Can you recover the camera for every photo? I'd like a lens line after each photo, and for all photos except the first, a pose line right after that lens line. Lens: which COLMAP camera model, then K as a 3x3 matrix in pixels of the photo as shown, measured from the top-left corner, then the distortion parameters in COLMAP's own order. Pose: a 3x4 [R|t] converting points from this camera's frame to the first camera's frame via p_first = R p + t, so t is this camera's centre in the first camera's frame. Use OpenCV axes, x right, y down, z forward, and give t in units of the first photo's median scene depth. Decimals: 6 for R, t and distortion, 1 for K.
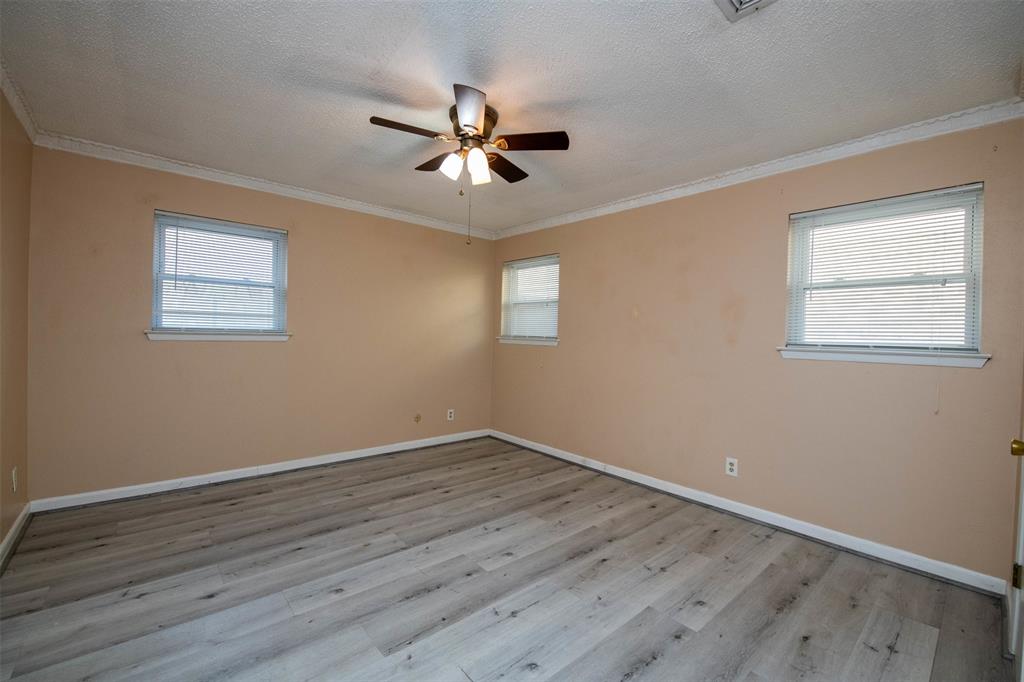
lens RADIAL K [[430.8, 0, 512.0], [0, 430.8, 341.0], [0, 0, 1]] dist [-0.001215, -0.000901]
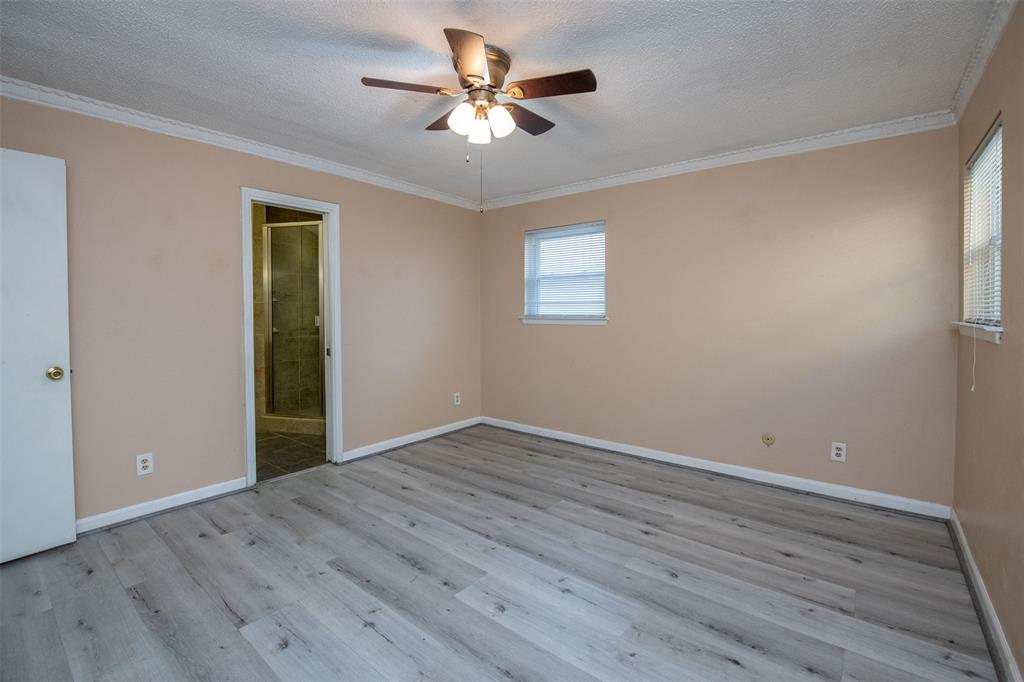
lens RADIAL K [[448.7, 0, 510.7], [0, 448.7, 325.4], [0, 0, 1]] dist [-0.004984, -0.000911]
pose [[0.167347, 0.004804, -0.985886, 0.588728], [-0.008713, 0.999956, 0.003393, -0.002348], [0.985860, 0.008022, 0.167382, 0.676911]]
